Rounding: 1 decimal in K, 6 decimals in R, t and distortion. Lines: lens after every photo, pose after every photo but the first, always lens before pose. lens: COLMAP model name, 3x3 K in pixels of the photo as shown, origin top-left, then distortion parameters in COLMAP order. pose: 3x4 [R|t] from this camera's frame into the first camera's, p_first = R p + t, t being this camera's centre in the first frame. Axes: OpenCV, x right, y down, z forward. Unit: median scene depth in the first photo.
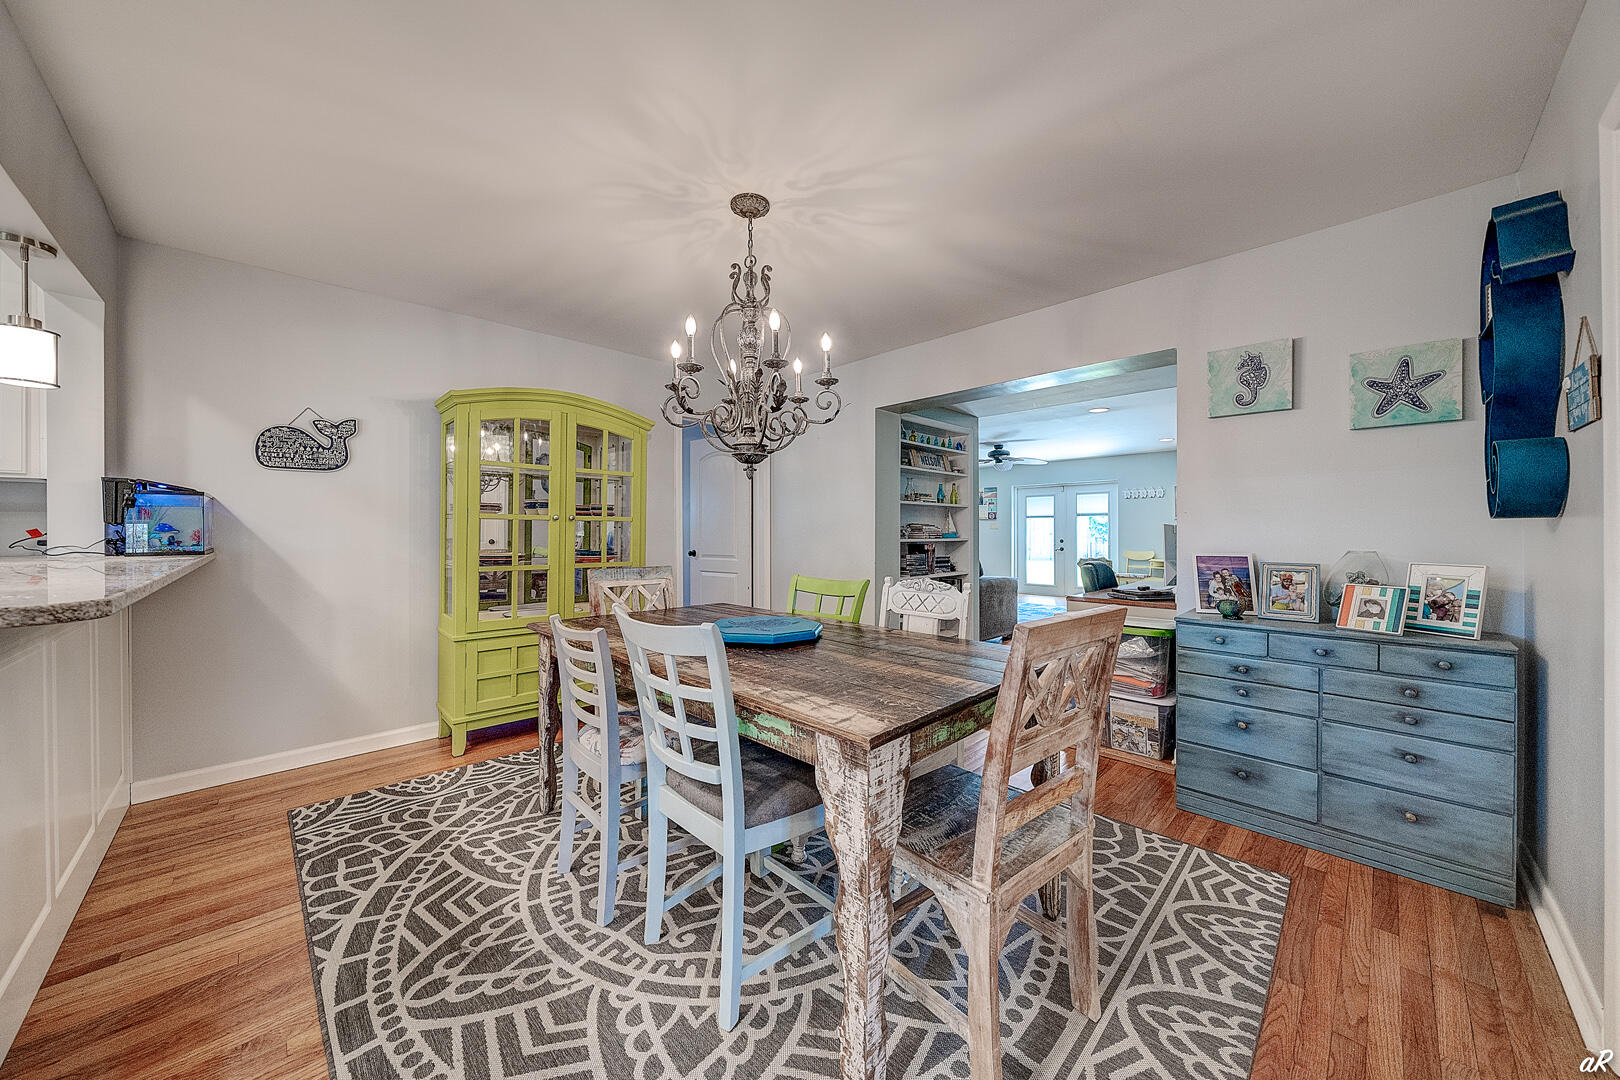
lens RADIAL K [[555.7, 0, 810.0], [0, 555.7, 526.8], [0, 0, 1]] dist [-0.001509, -0.000060]
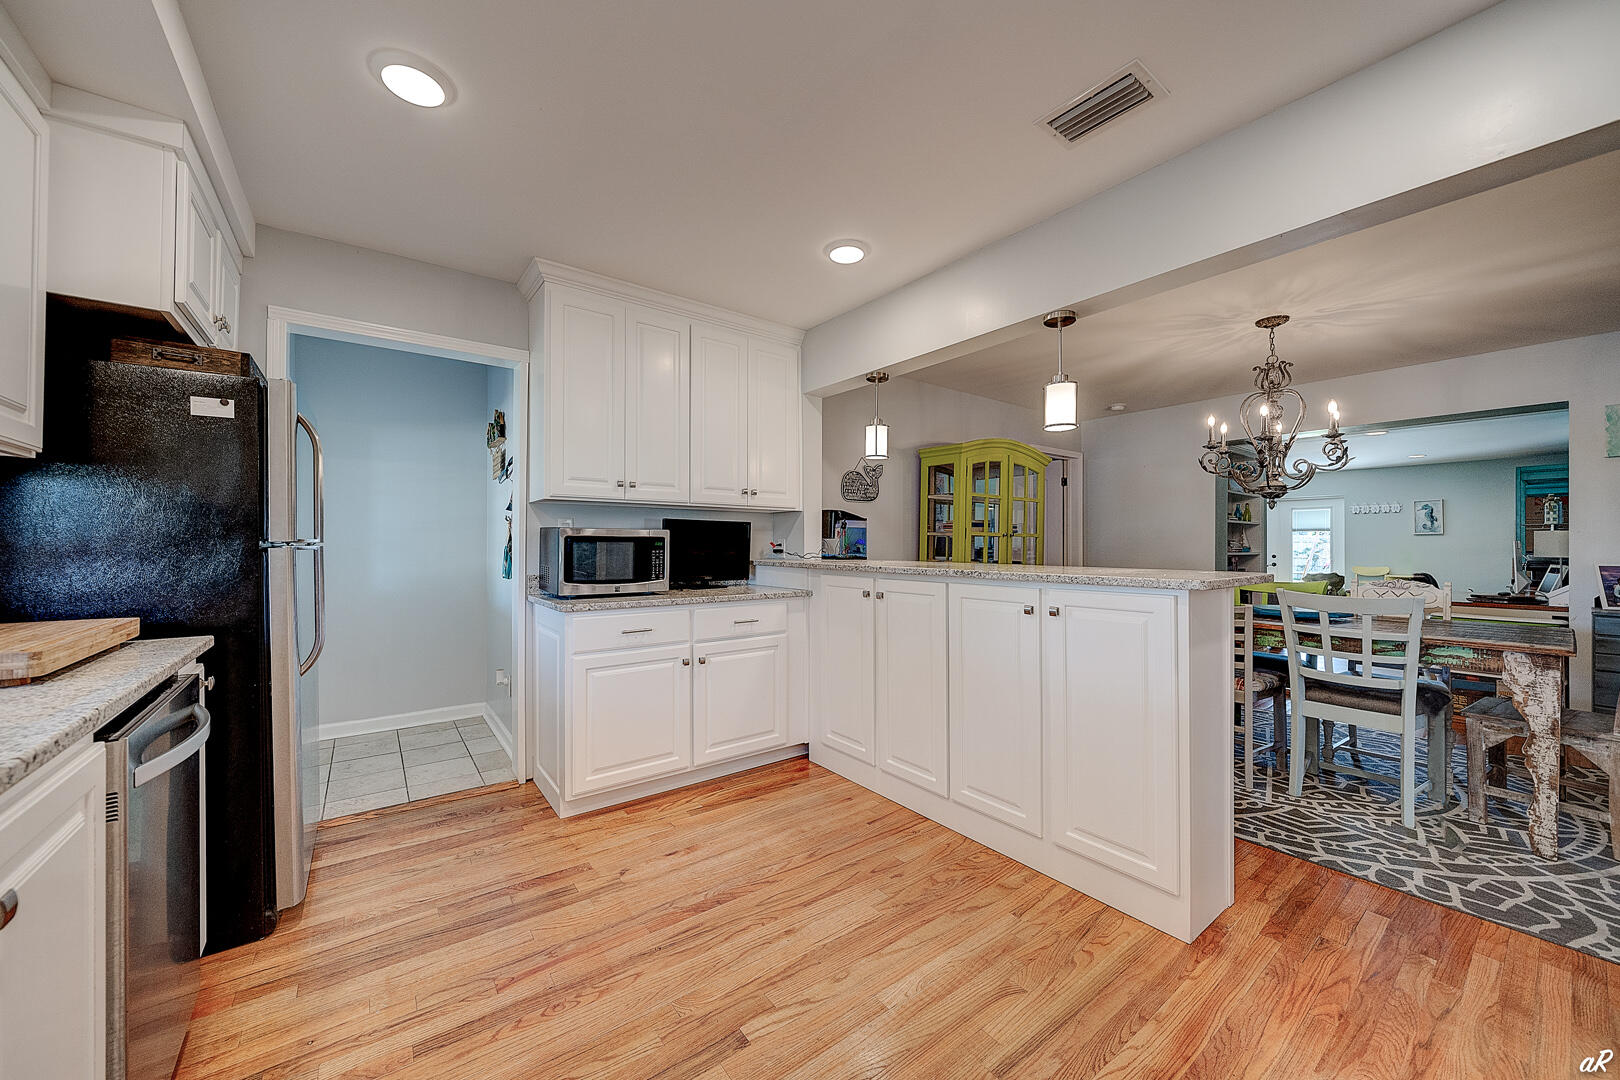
lens RADIAL K [[587.2, 0, 804.8], [0, 587.2, 538.3], [0, 0, 1]] dist [-0.001135, -0.000188]
pose [[0.992408, 0.001271, -0.122982, -1.125588], [-0.001861, 0.999987, -0.004681, -0.000213], [0.122975, 0.004875, 0.992398, -0.668169]]
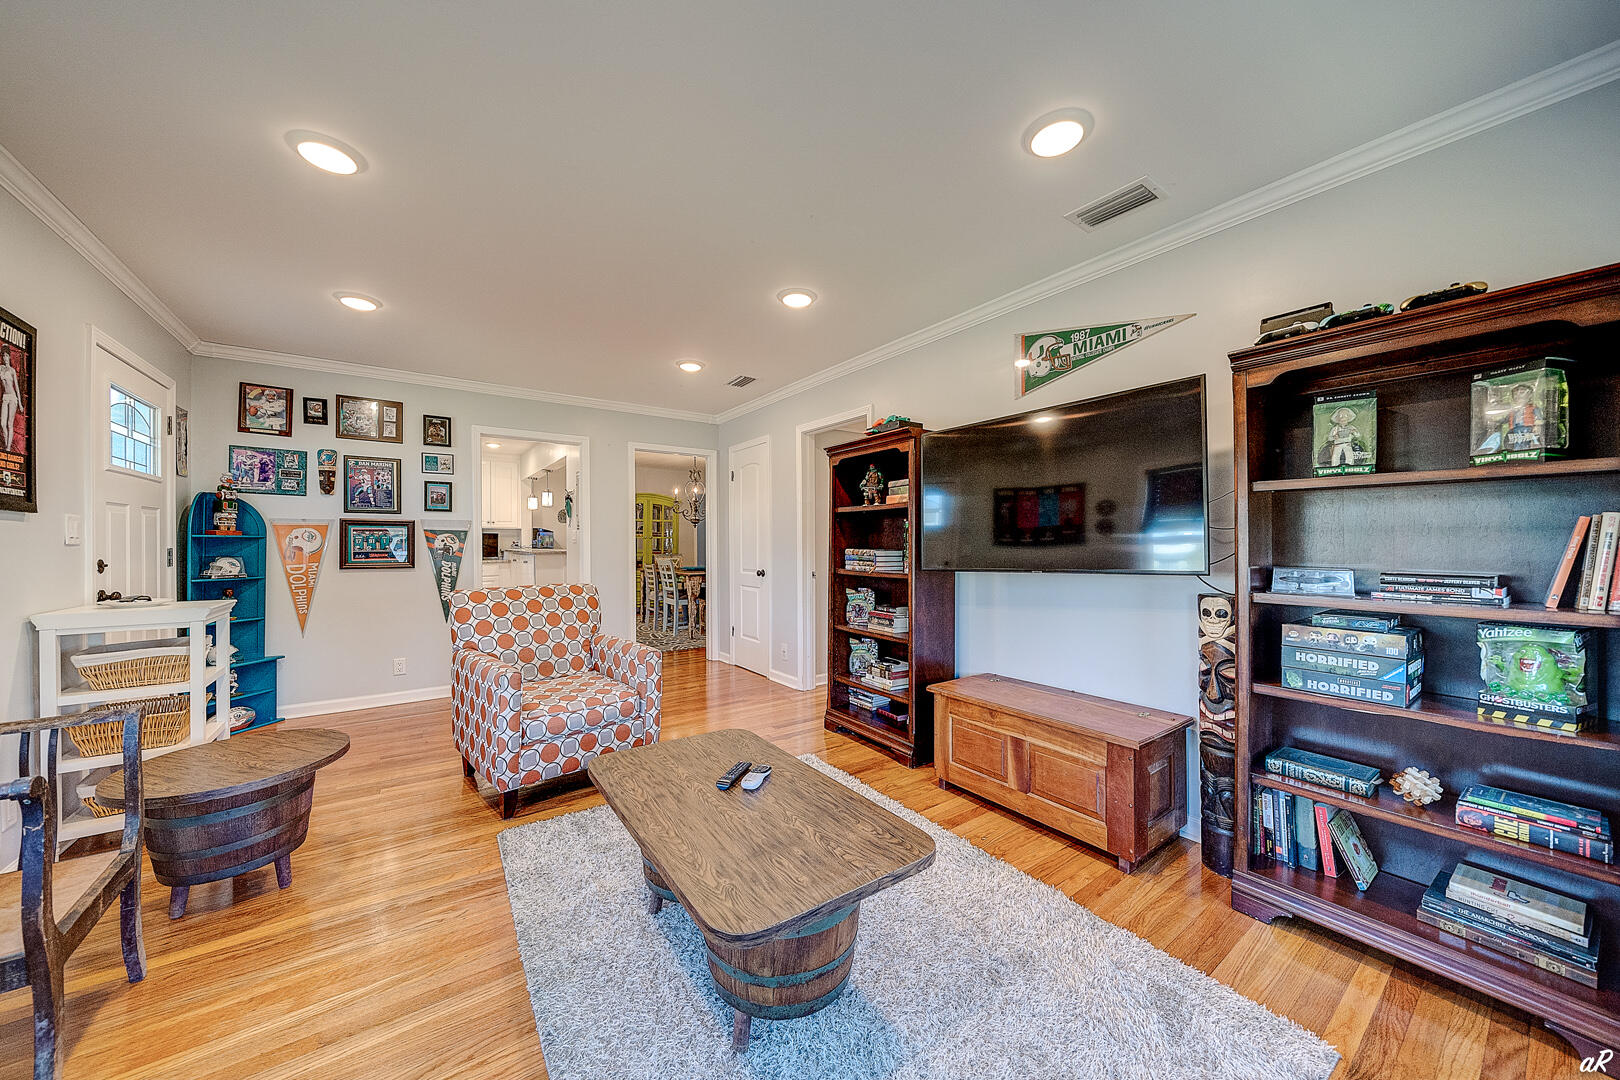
lens RADIAL K [[556.2, 0, 805.6], [0, 556.2, 545.1], [0, 0, 1]] dist [-0.002193, -0.000091]
pose [[0.989300, 0.000596, -0.145892, 1.177332], [0.001001, 0.999940, 0.010871, -0.009956], [0.145890, -0.010901, 0.989241, -2.554791]]
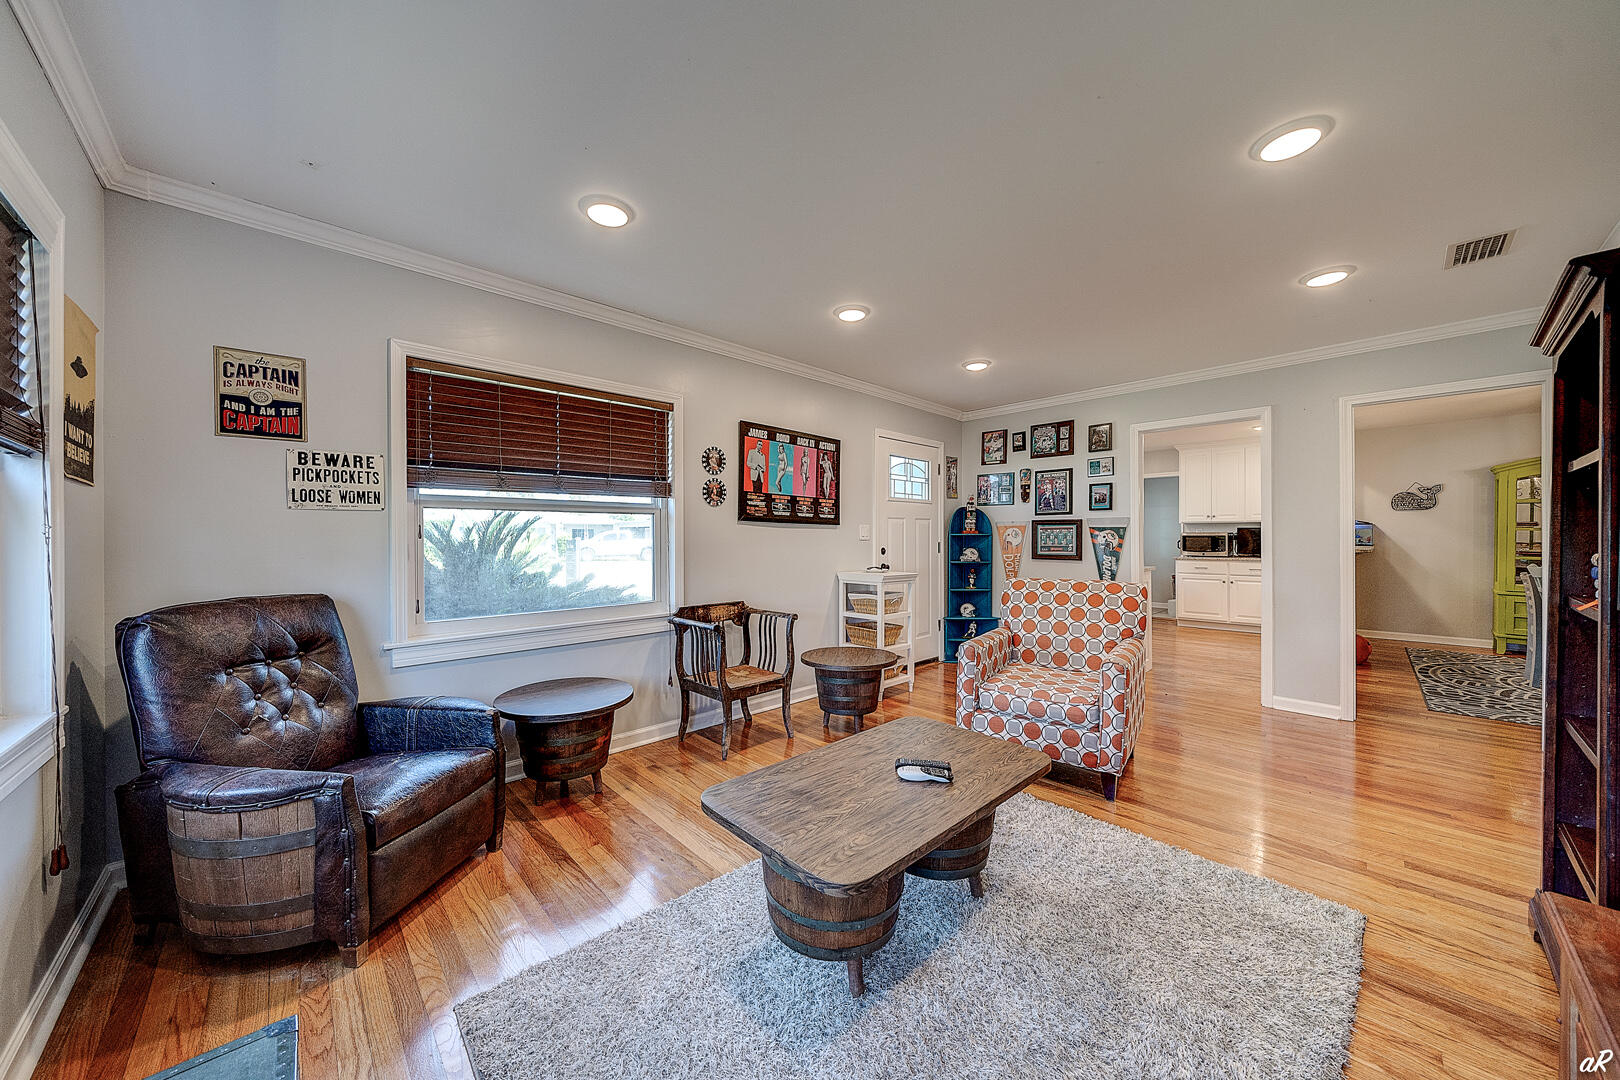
lens RADIAL K [[561.4, 0, 810.0], [0, 561.4, 540.0], [0, 0, 1]] dist [0.001669, 0.000100]
pose [[-0.004126, 0.003369, -0.999986, 1.826045], [0.007358, 0.999967, 0.003338, -0.008499], [0.999964, -0.007344, -0.004150, -1.907044]]
